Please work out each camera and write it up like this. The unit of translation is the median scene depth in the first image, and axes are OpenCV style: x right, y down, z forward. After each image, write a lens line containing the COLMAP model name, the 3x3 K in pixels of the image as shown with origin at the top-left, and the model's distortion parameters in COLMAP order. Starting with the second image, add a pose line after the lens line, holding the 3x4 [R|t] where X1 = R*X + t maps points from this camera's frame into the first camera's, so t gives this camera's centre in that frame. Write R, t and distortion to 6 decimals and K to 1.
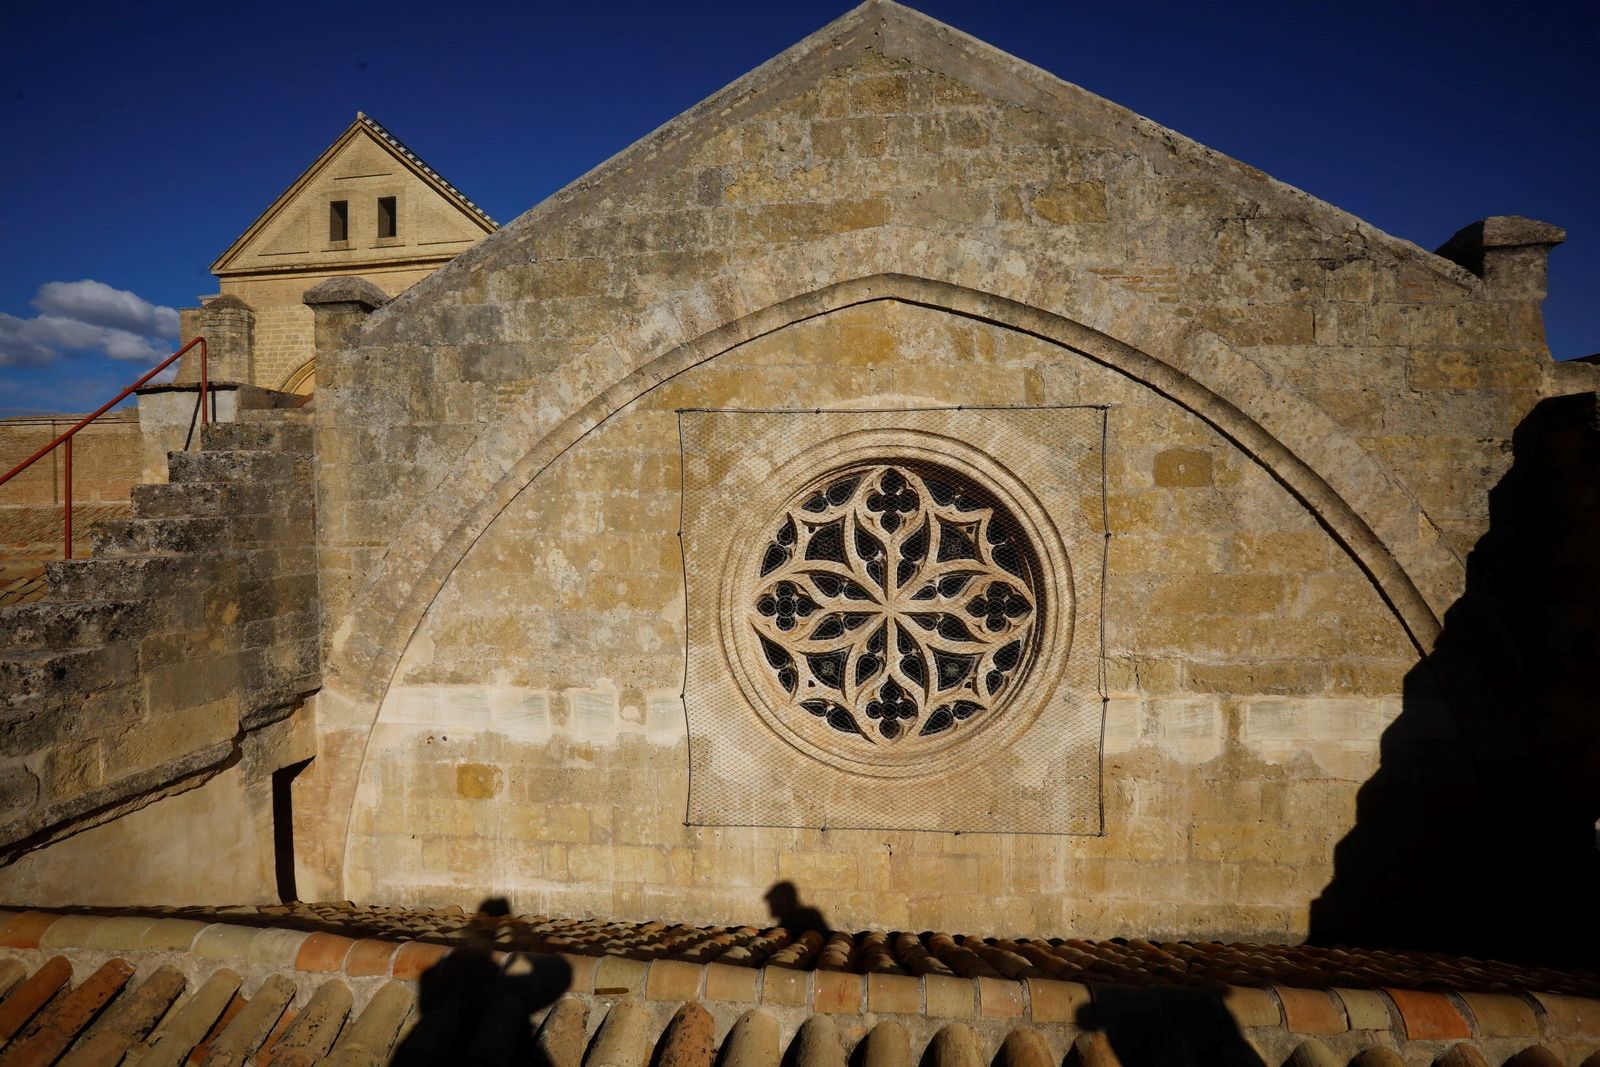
lens RADIAL K [[738.9, 0, 803.4], [0, 738.9, 530.8], [0, 0, 1]] dist [-0.070950, 0.030159]
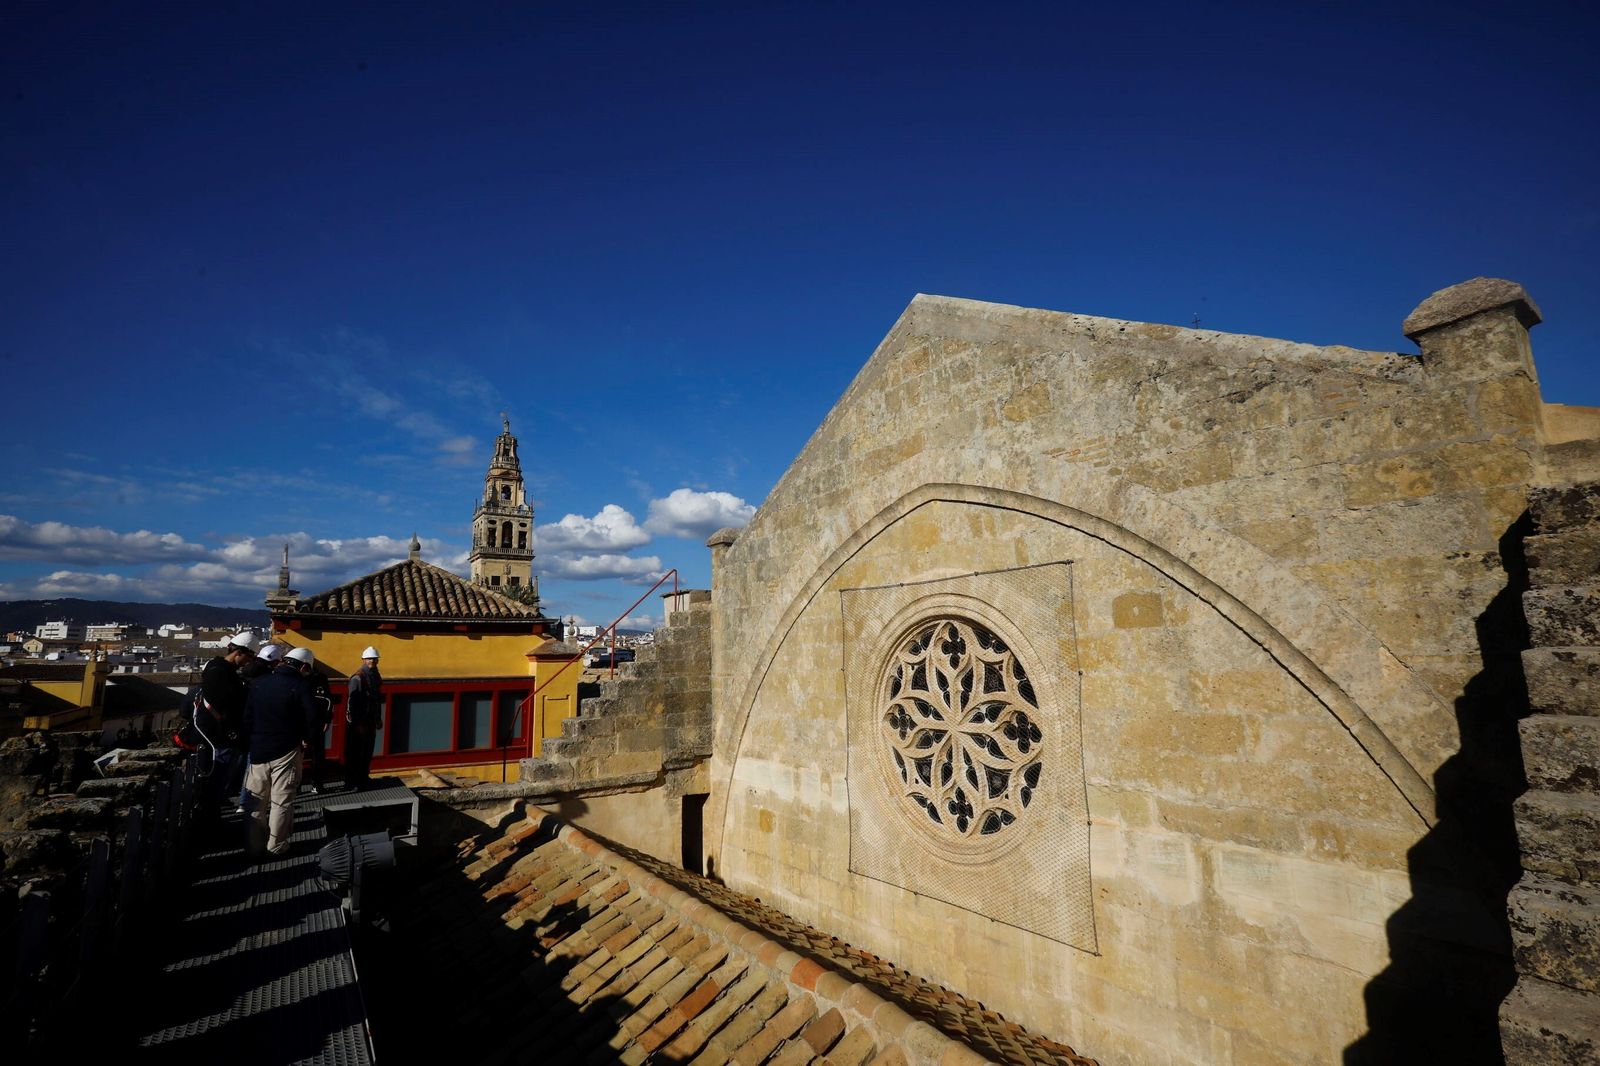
lens RADIAL K [[738.9, 0, 787.3], [0, 738.9, 525.0], [0, 0, 1]] dist [-0.070950, 0.030159]
pose [[0.639200, -0.142276, -0.755765, 1.025718], [0.007857, 0.983895, -0.178577, -0.021807], [0.769001, 0.108209, 0.630023, -0.096268]]
